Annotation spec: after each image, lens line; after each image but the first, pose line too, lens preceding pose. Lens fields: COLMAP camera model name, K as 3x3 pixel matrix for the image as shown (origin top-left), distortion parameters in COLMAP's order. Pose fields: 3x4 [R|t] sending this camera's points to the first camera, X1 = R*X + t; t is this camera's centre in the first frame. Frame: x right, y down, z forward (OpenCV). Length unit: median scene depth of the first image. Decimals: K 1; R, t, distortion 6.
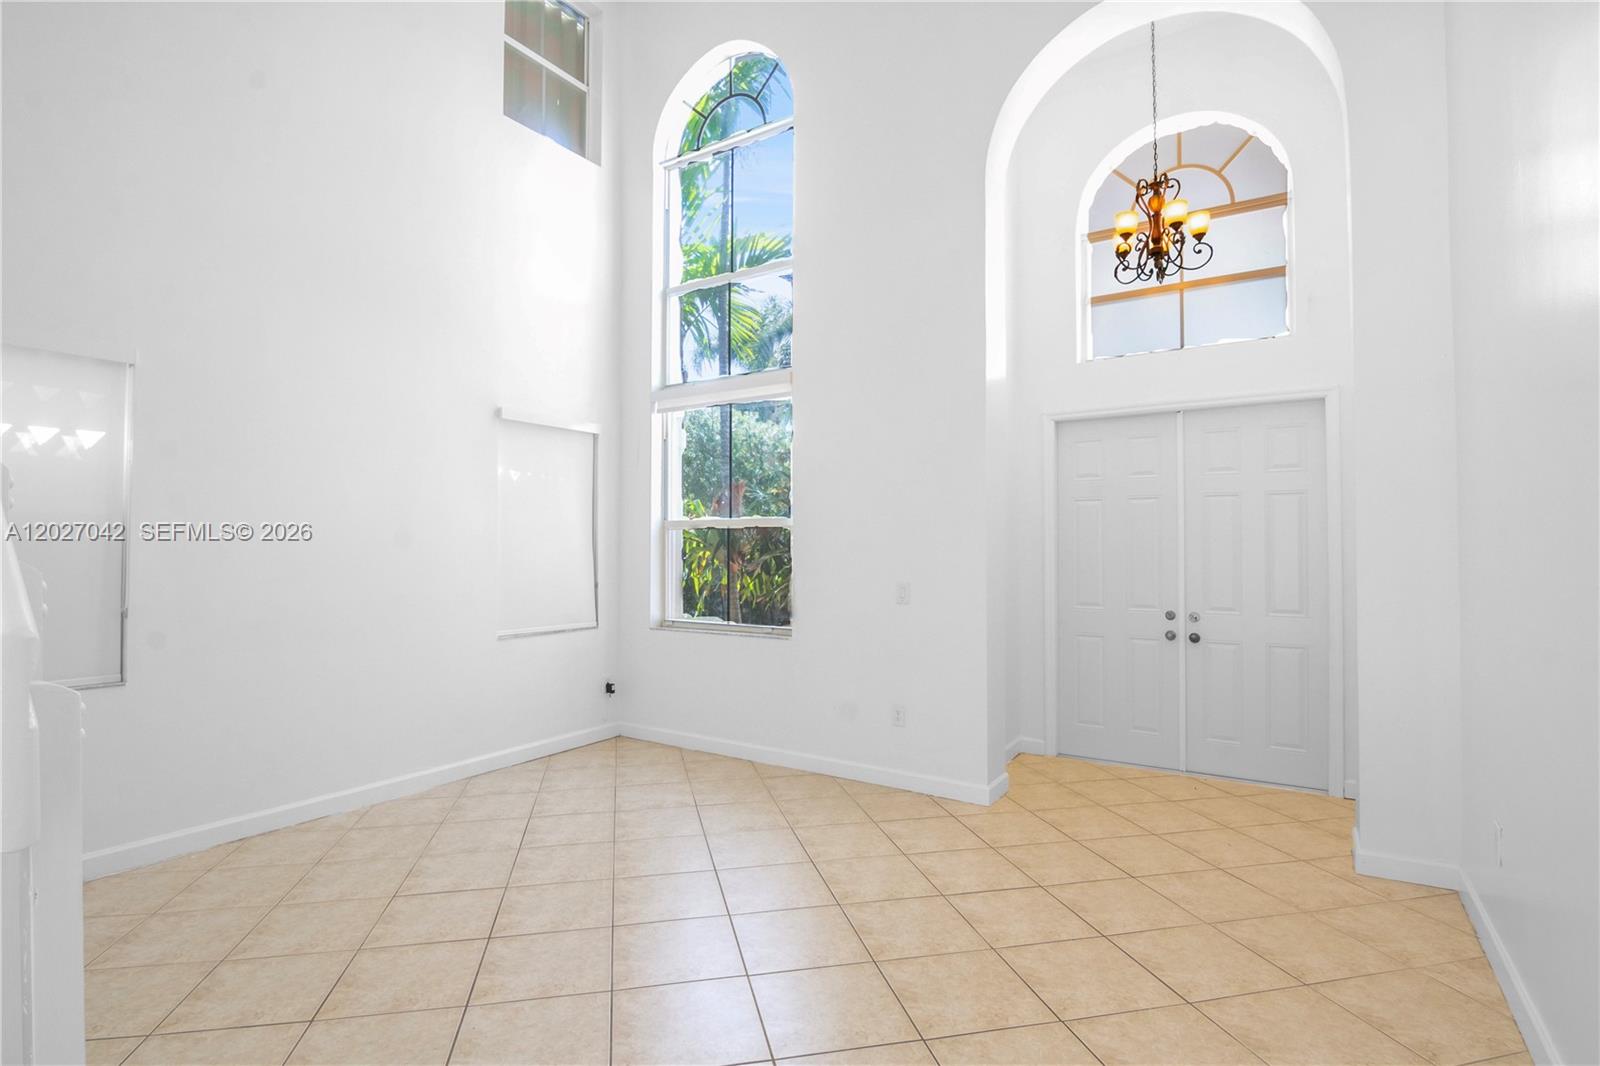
lens RADIAL K [[803.9, 0, 789.3], [0, 803.9, 508.7], [0, 0, 1]] dist [-0.016707, -0.001851]
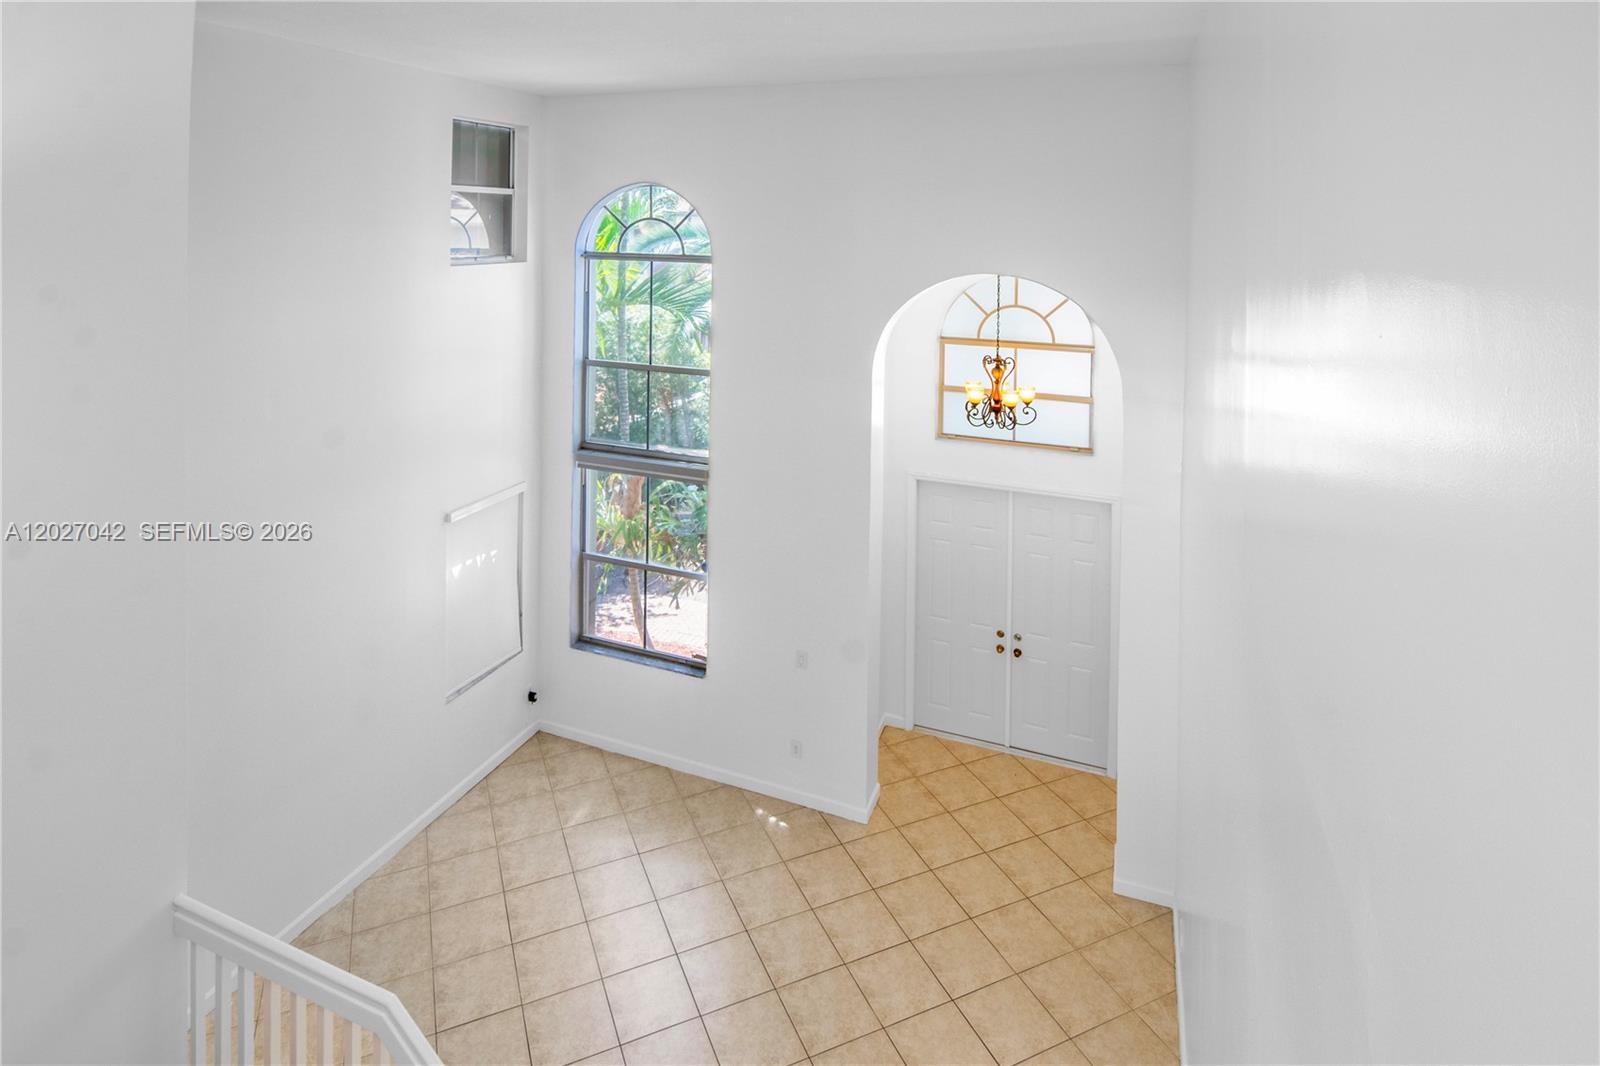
lens RADIAL K [[877.1, 0, 793.1], [0, 877.1, 267.0], [0, 0, 1]] dist [-0.000867, -0.000182]
pose [[0.979563, -0.008593, 0.200953, -0.140924], [-0.005735, 0.997488, 0.070610, -0.603329], [-0.201054, -0.070319, 0.977053, -0.293834]]
